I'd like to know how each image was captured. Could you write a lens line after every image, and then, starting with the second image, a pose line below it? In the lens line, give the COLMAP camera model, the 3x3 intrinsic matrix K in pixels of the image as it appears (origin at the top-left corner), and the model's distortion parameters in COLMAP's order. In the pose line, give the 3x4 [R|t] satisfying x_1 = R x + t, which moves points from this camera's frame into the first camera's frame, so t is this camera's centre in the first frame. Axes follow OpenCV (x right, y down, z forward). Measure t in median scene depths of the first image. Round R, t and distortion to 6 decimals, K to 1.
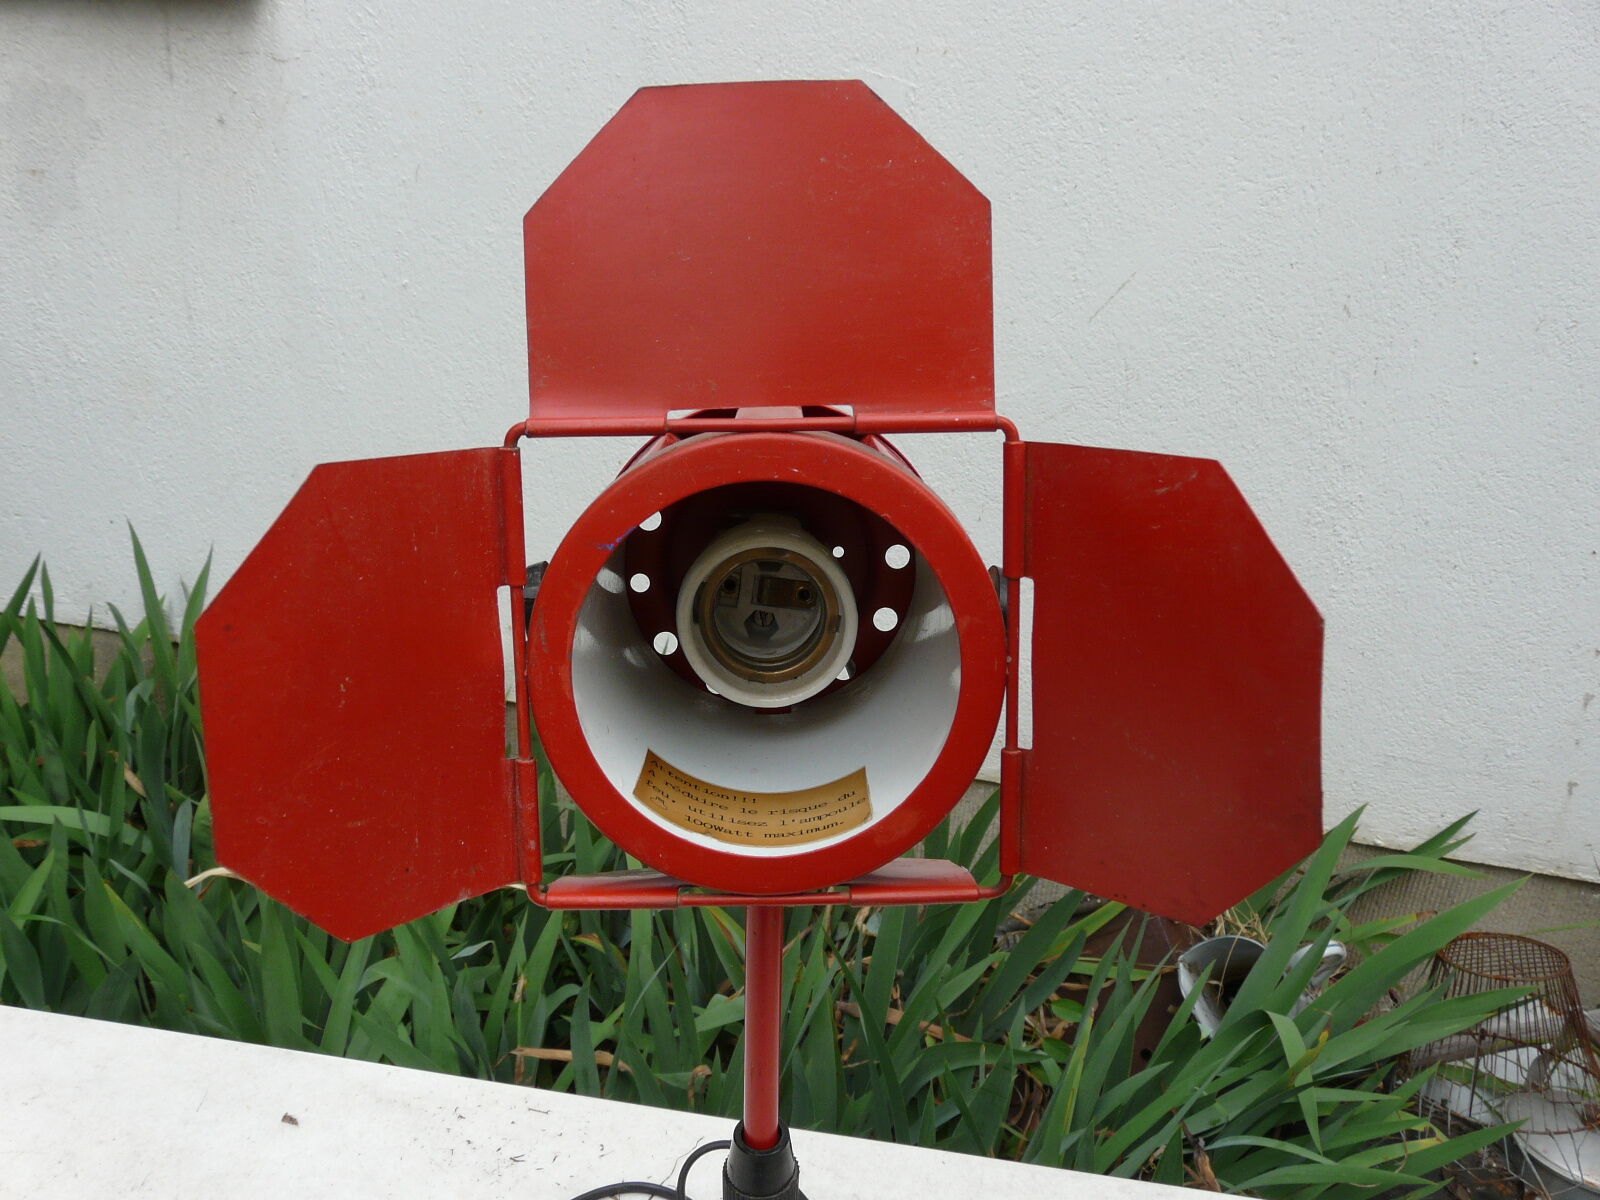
lens RADIAL K [[1294.2, 0, 789.5], [0, 1294.2, 603.4], [0, 0, 1]] dist [-0.077258, 0.081021]
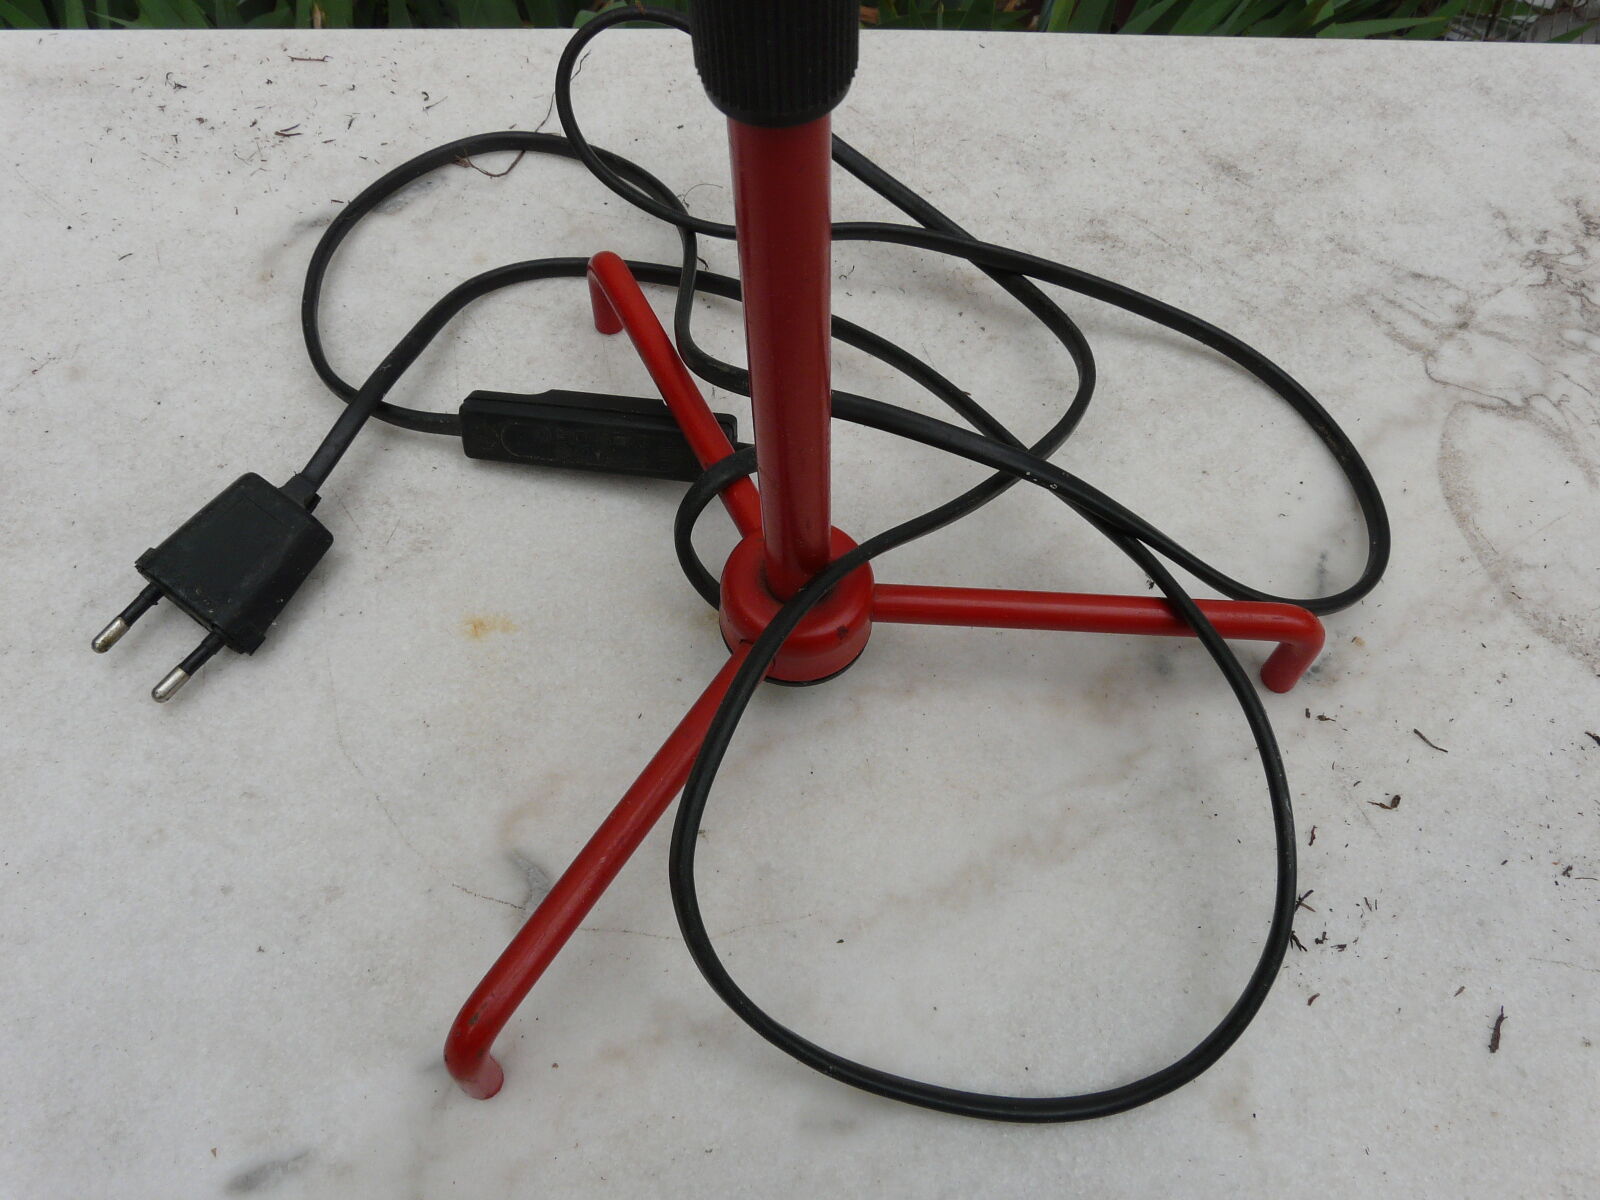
lens RADIAL K [[1294.2, 0, 799.9], [0, 1294.2, 601.6], [0, 0, 1]] dist [-0.077258, 0.081021]
pose [[0.987369, -0.153957, 0.037421, -0.012599], [0.096831, 0.773304, 0.626598, 0.099029], [-0.125407, -0.615060, 0.778444, 0.143991]]
